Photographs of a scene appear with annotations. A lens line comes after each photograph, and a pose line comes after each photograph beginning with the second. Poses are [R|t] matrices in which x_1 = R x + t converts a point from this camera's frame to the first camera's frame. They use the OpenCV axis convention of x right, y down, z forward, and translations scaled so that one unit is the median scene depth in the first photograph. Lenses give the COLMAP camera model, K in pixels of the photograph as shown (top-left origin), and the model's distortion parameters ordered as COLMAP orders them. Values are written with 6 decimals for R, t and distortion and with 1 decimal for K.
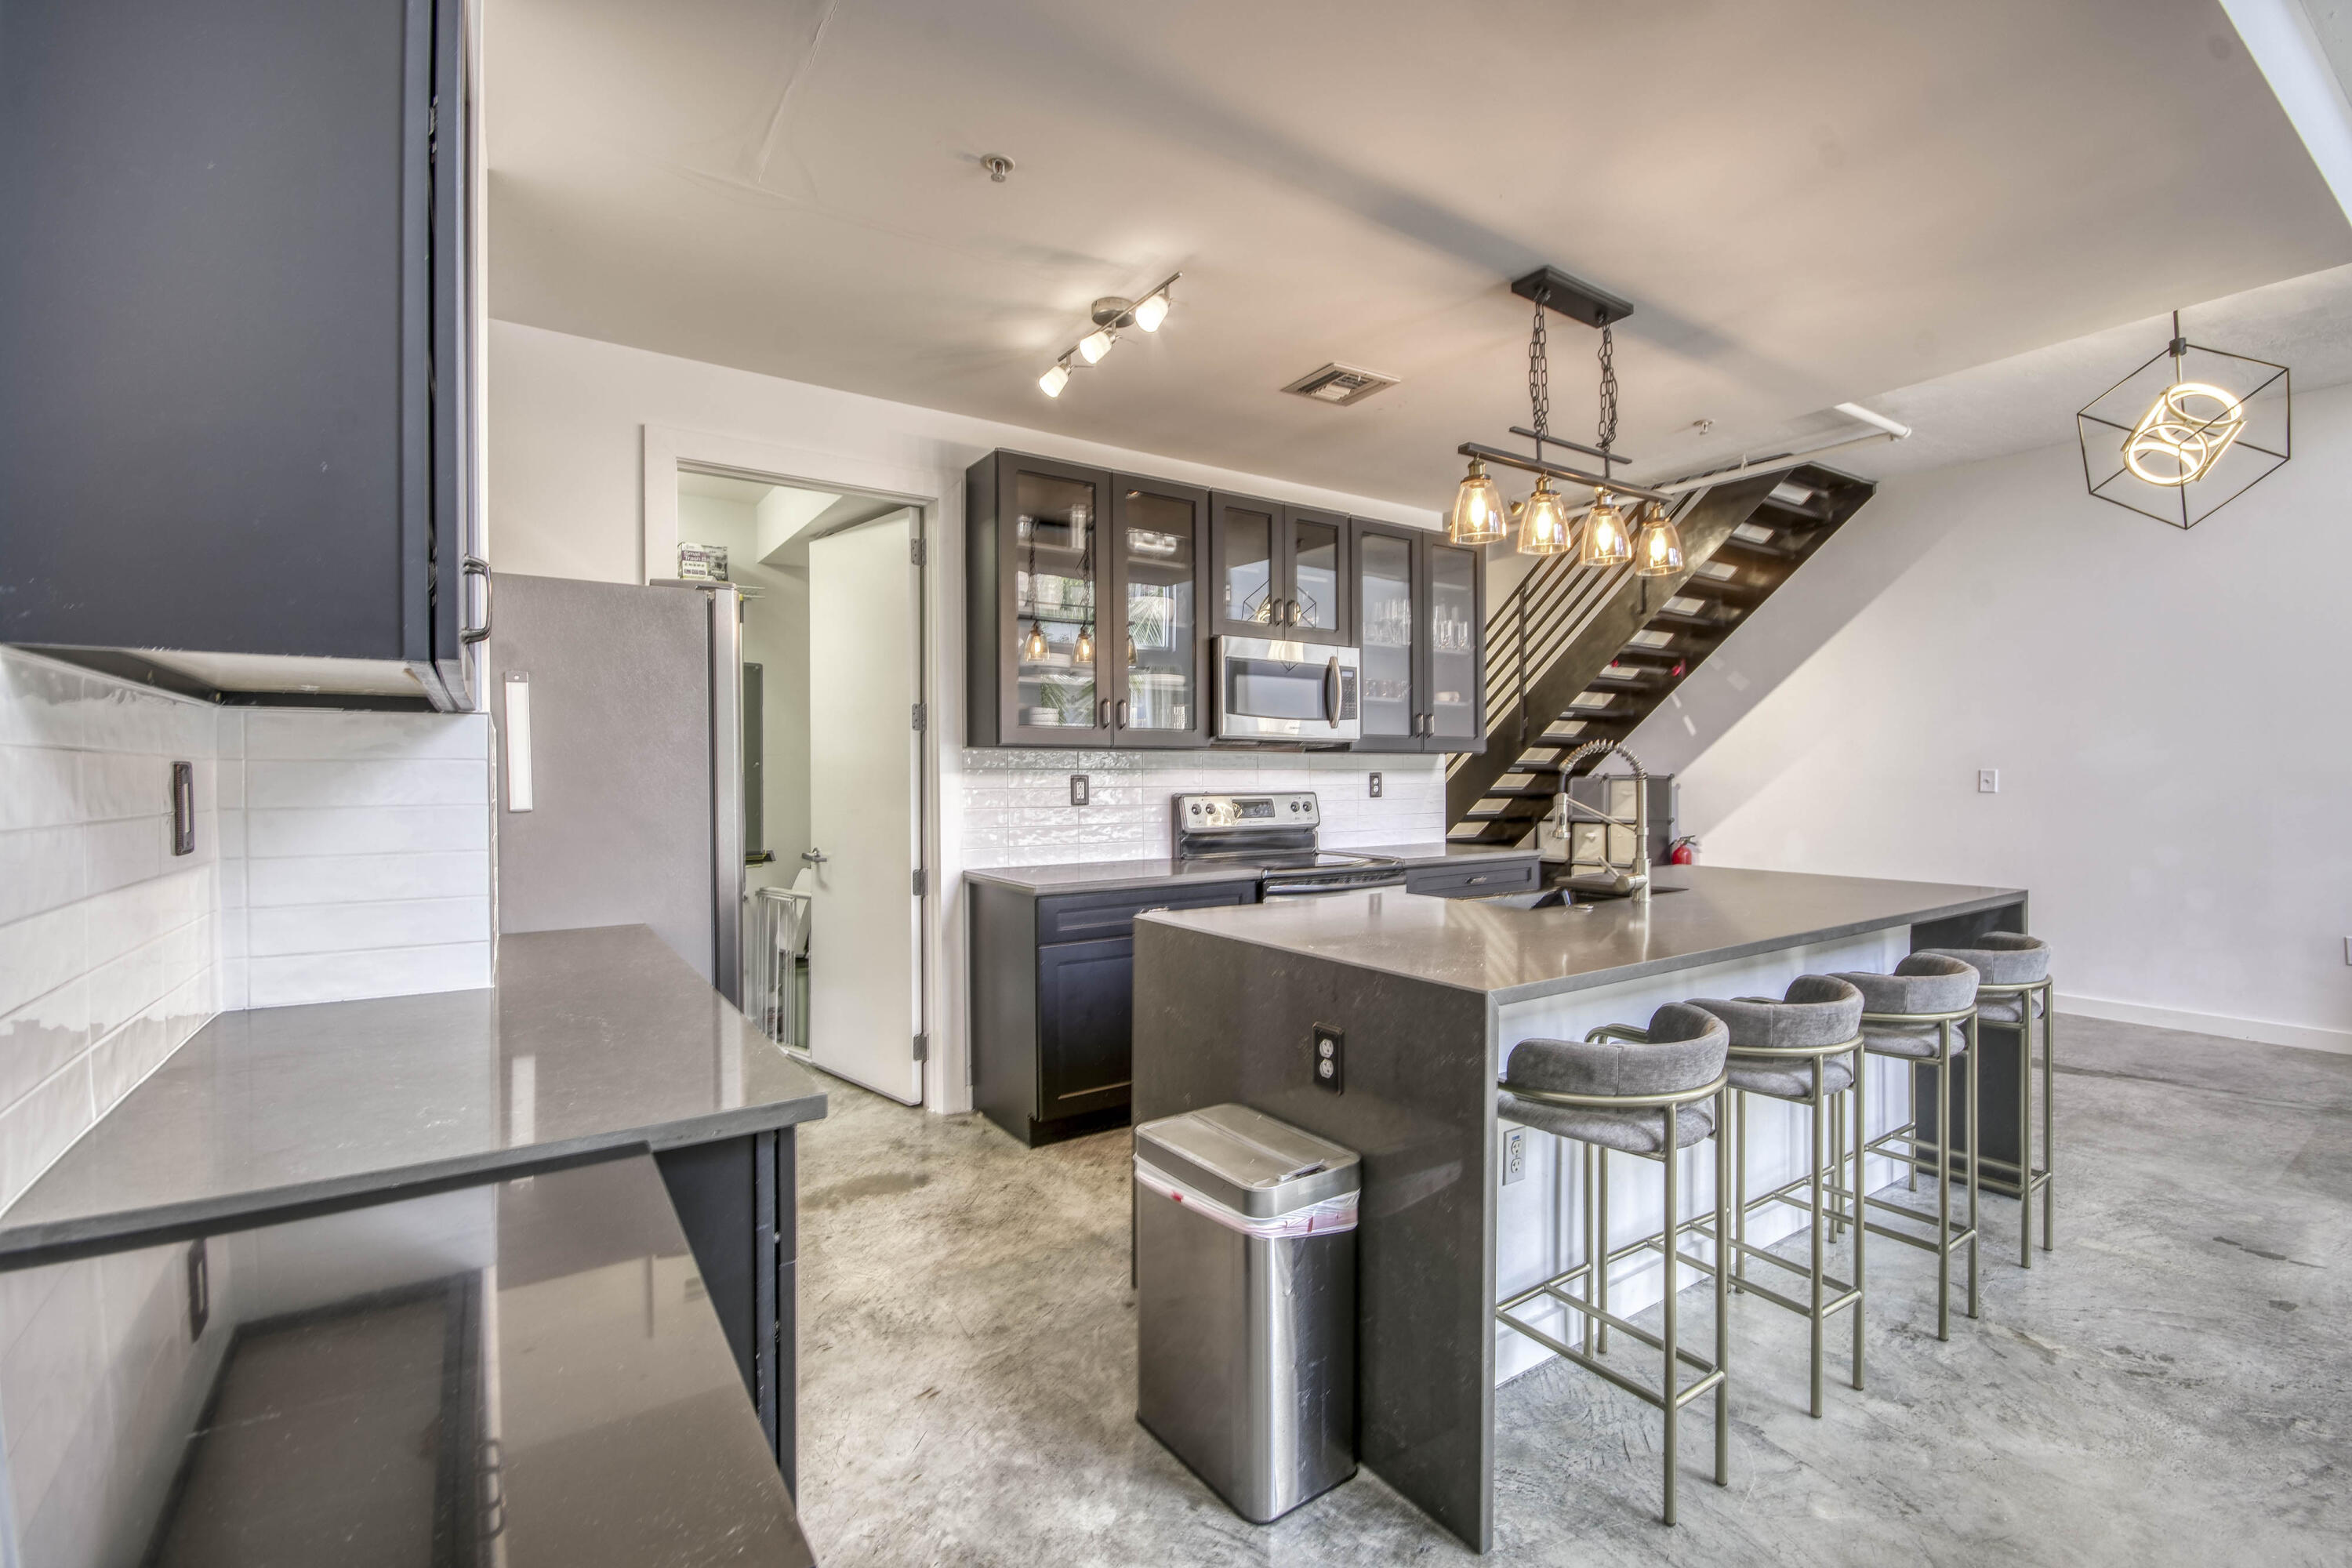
lens RADIAL K [[1046.1, 0, 1231.1], [0, 1046.1, 774.9], [0, 0, 1]] dist [0.001353, -0.007326]
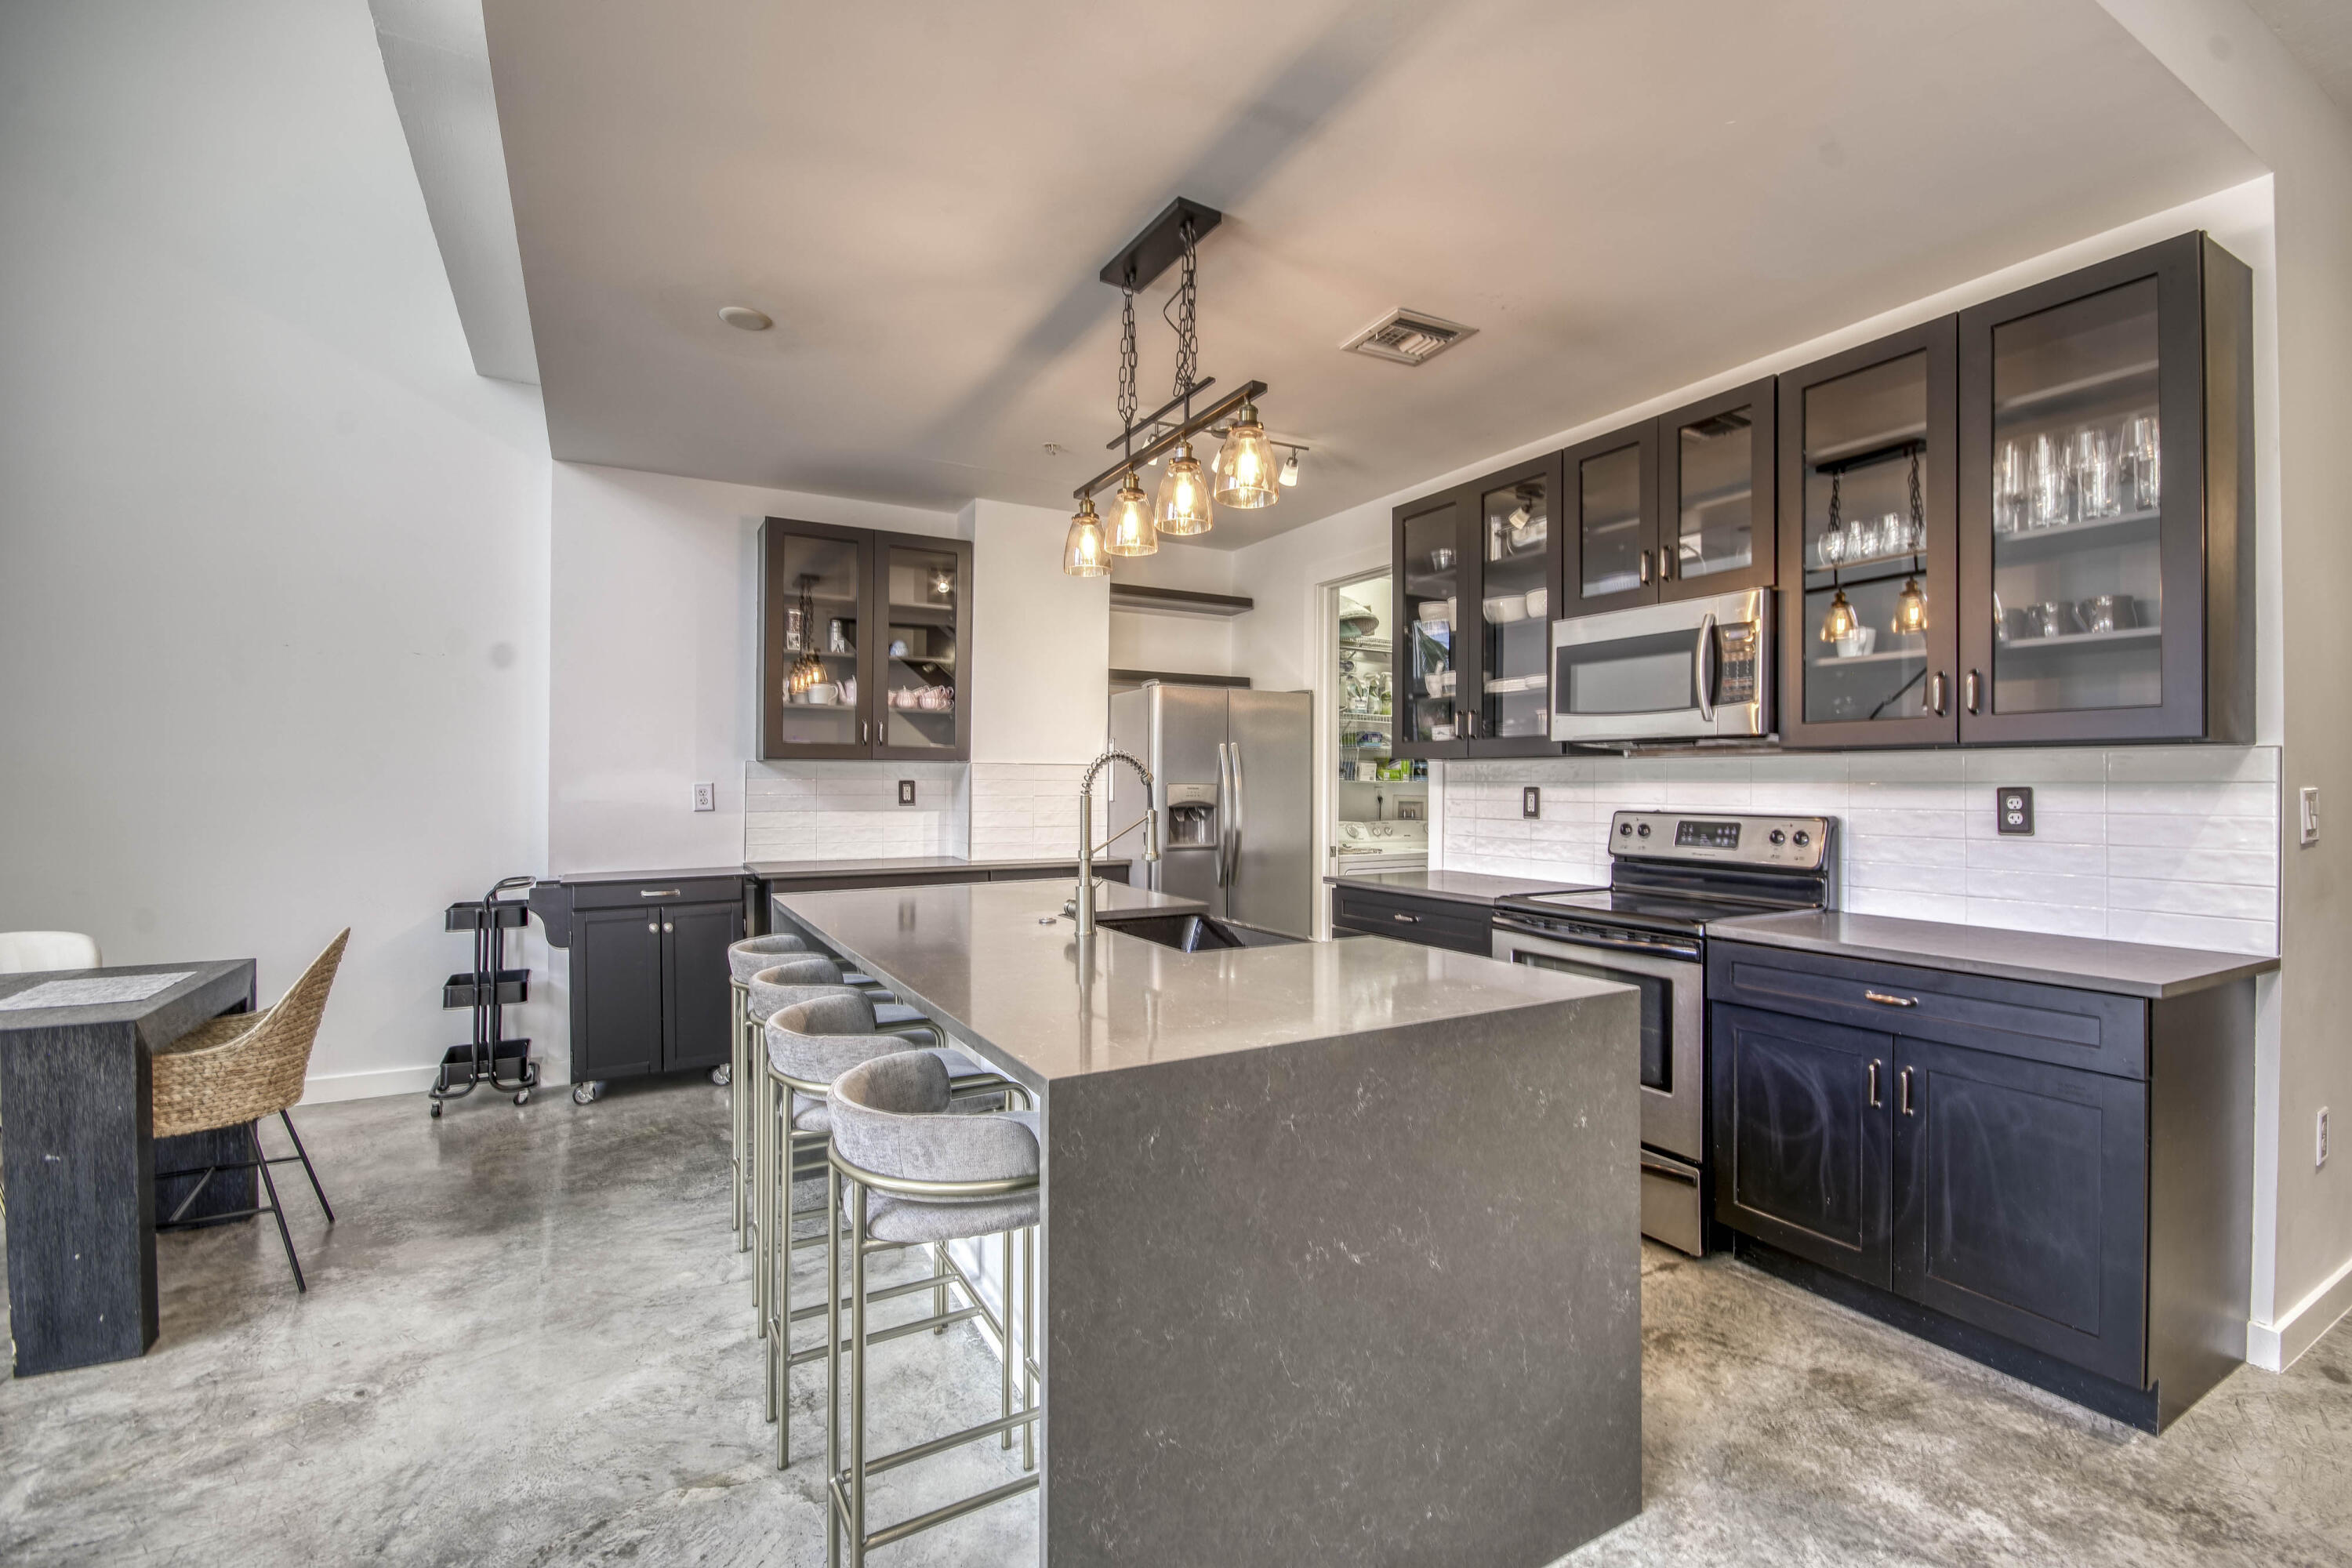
lens RADIAL K [[1046.1, 0, 1231.1], [0, 1046.1, 774.9], [0, 0, 1]] dist [0.001353, -0.007326]
pose [[-0.082364, -0.004871, -0.996590, 0.865057], [-0.004418, 0.999980, -0.004522, -0.004928], [0.996593, 0.004030, -0.082384, 0.819715]]
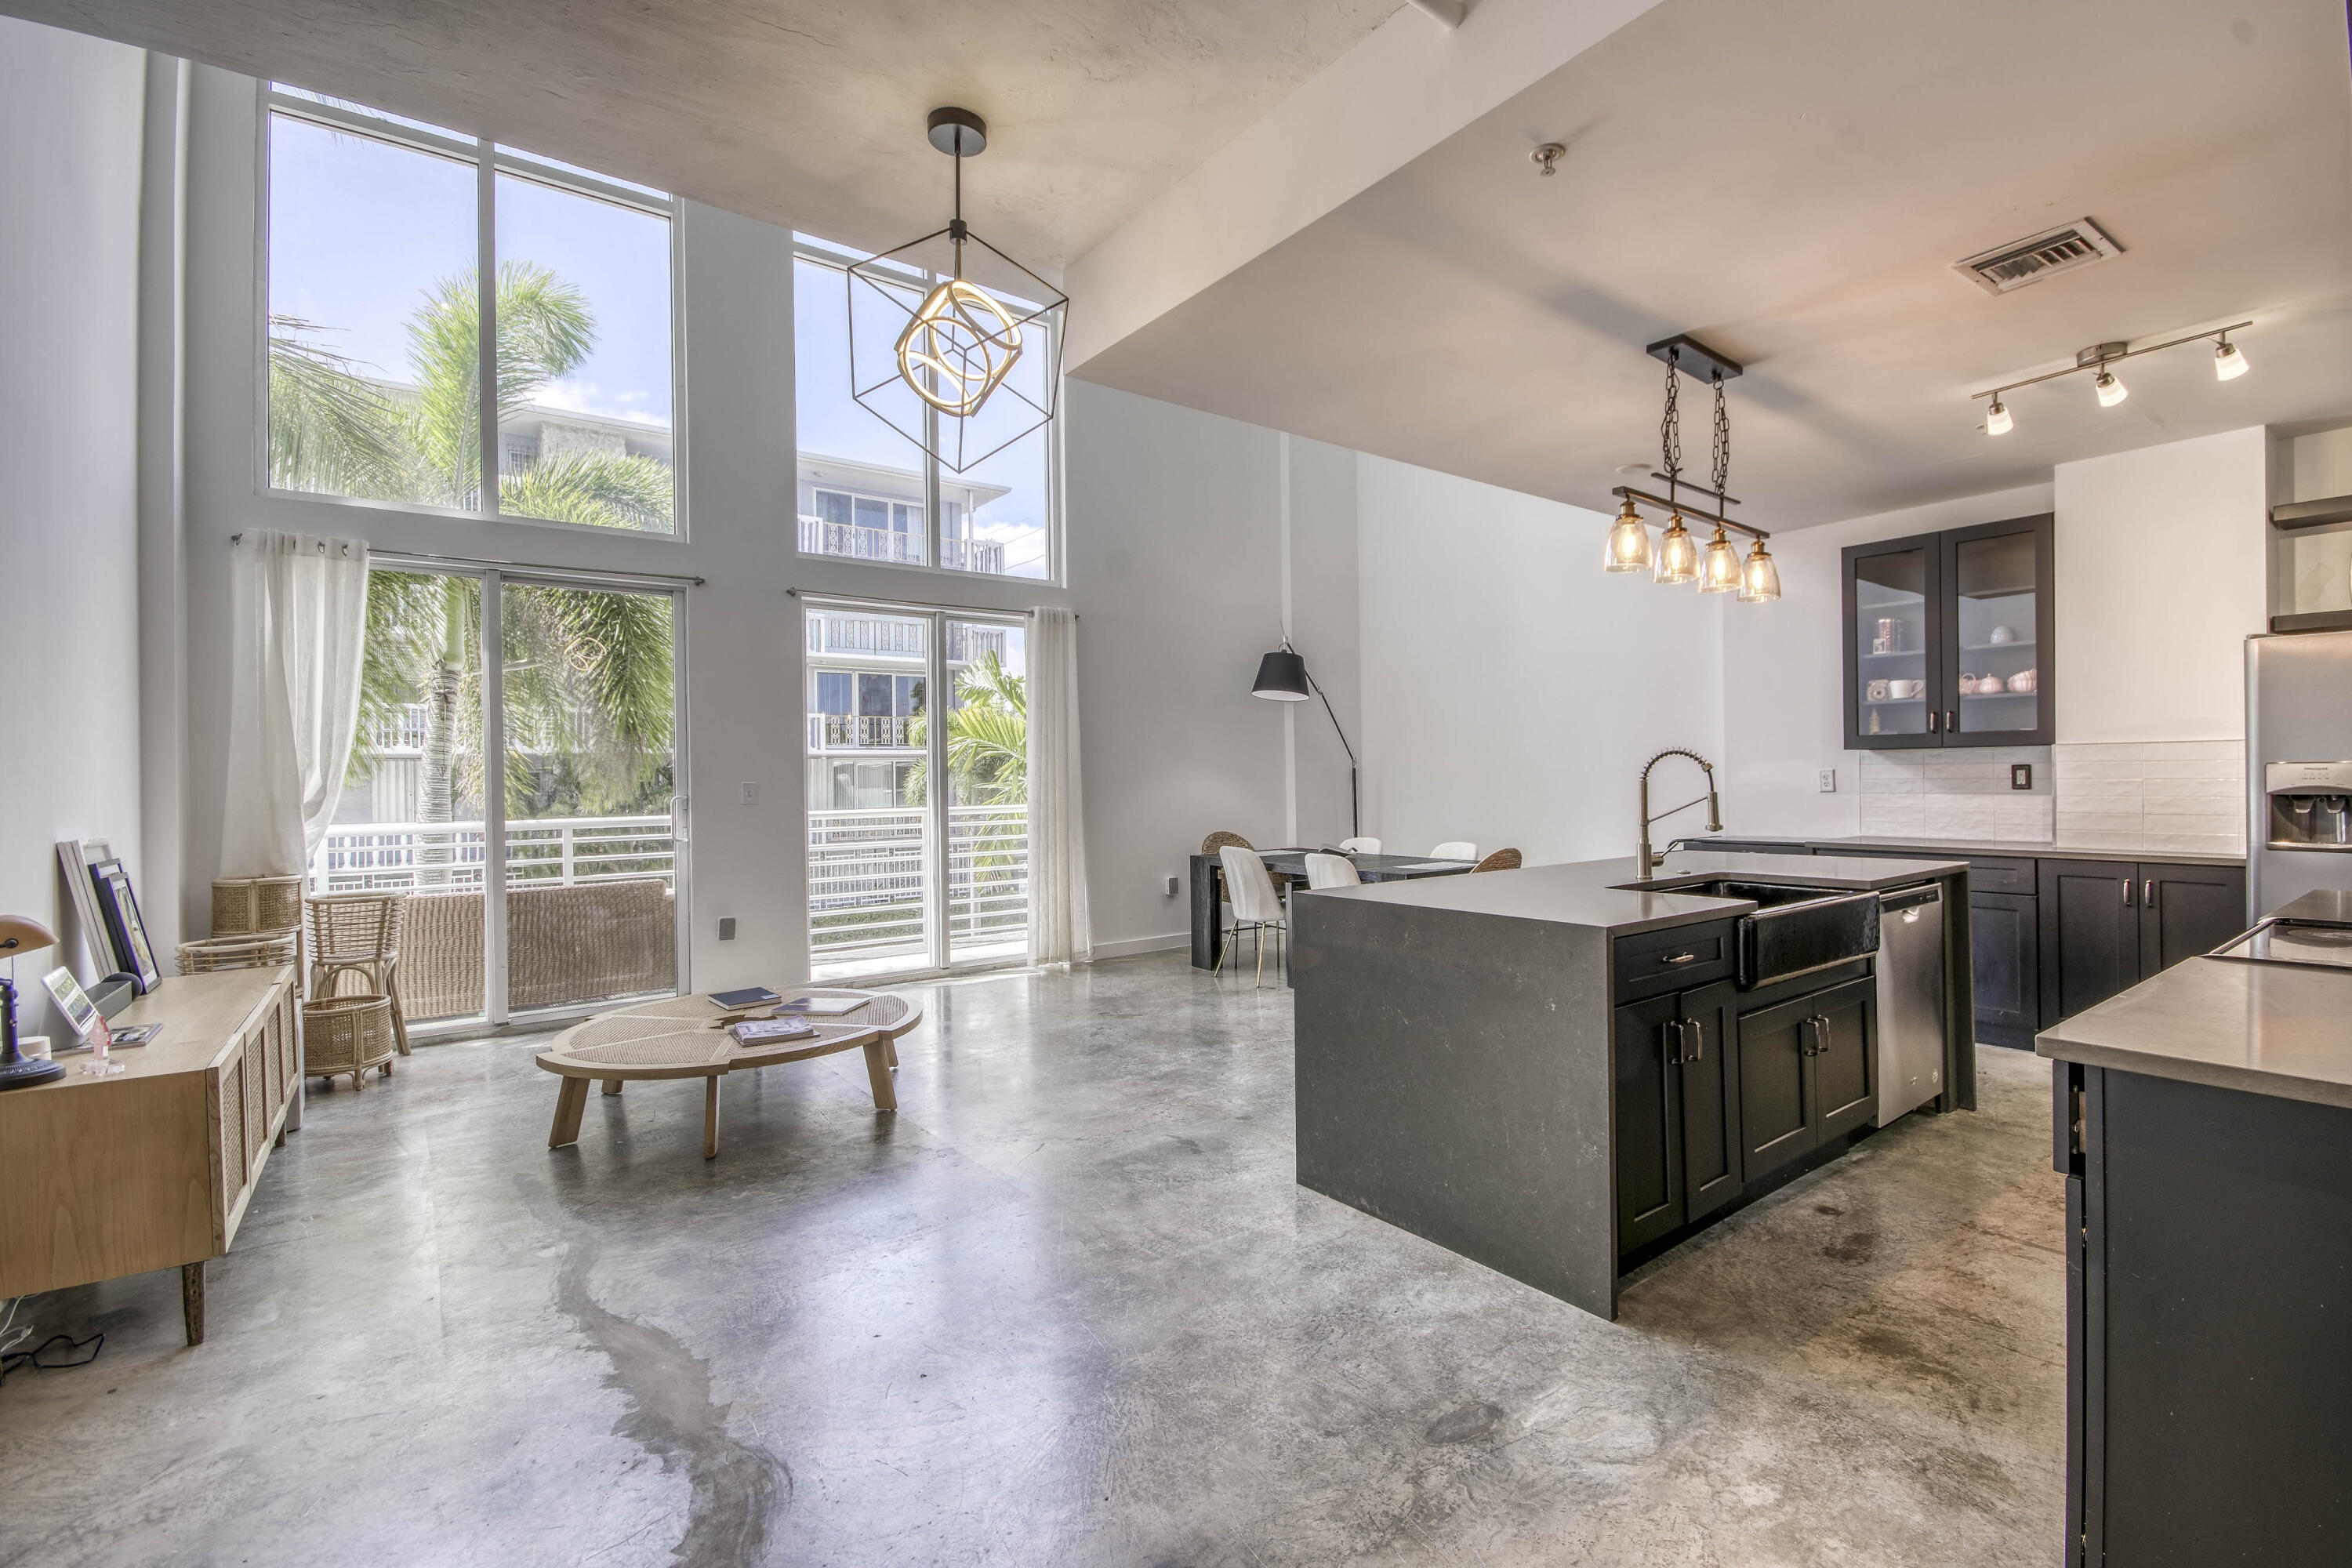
lens RADIAL K [[1046.1, 0, 1231.1], [0, 1046.1, 774.9], [0, 0, 1]] dist [0.001353, -0.007326]
pose [[-0.998911, 0.018165, -0.042983, 0.644522], [0.018215, 0.999834, -0.000765, -0.006155], [0.042962, -0.001547, -0.999075, 1.528063]]
